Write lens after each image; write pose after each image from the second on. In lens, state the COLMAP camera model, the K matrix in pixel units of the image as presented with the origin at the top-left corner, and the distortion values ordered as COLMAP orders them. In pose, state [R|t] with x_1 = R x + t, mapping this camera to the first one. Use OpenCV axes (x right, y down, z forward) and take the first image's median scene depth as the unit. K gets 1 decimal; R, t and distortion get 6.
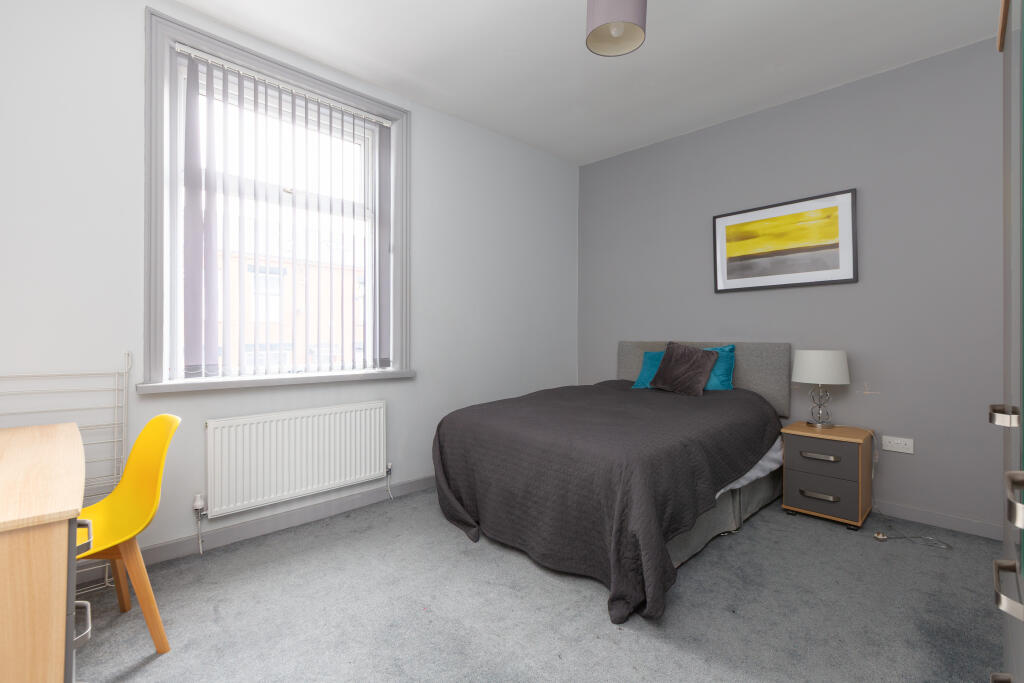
lens RADIAL K [[456.8, 0, 508.2], [0, 456.8, 333.4], [0, 0, 1]] dist [-0.011086, -0.000108]
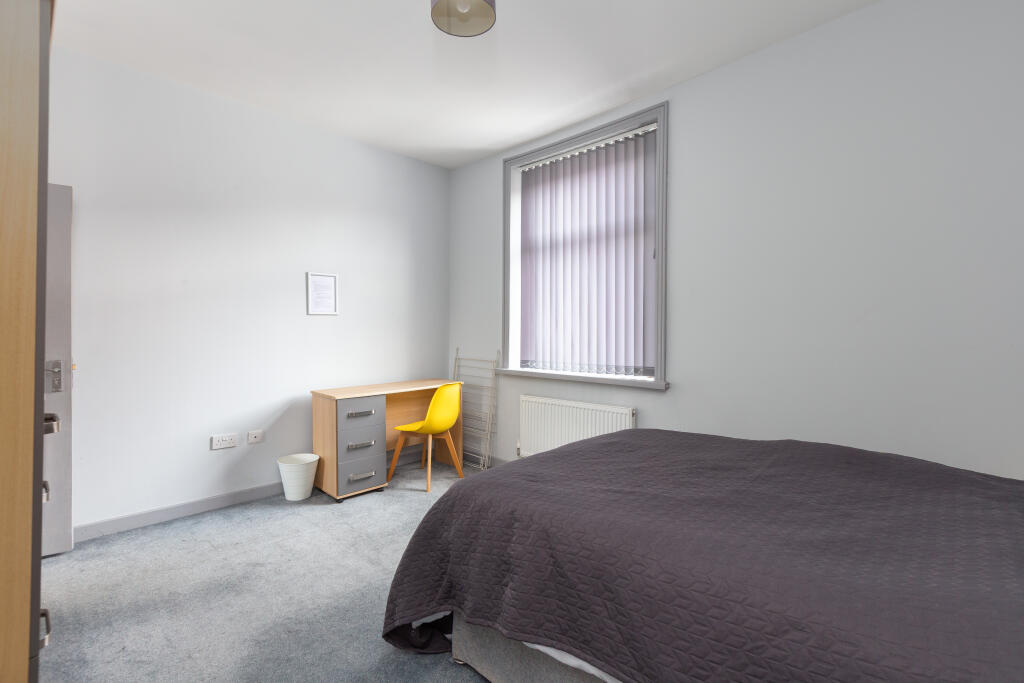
lens RADIAL K [[456.8, 0, 508.2], [0, 456.8, 333.4], [0, 0, 1]] dist [-0.011086, -0.000108]
pose [[0.041493, -0.008146, -0.999106, 0.931288], [-0.008127, 0.999931, -0.008490, -0.010388], [0.999106, 0.008472, 0.041424, 0.875459]]
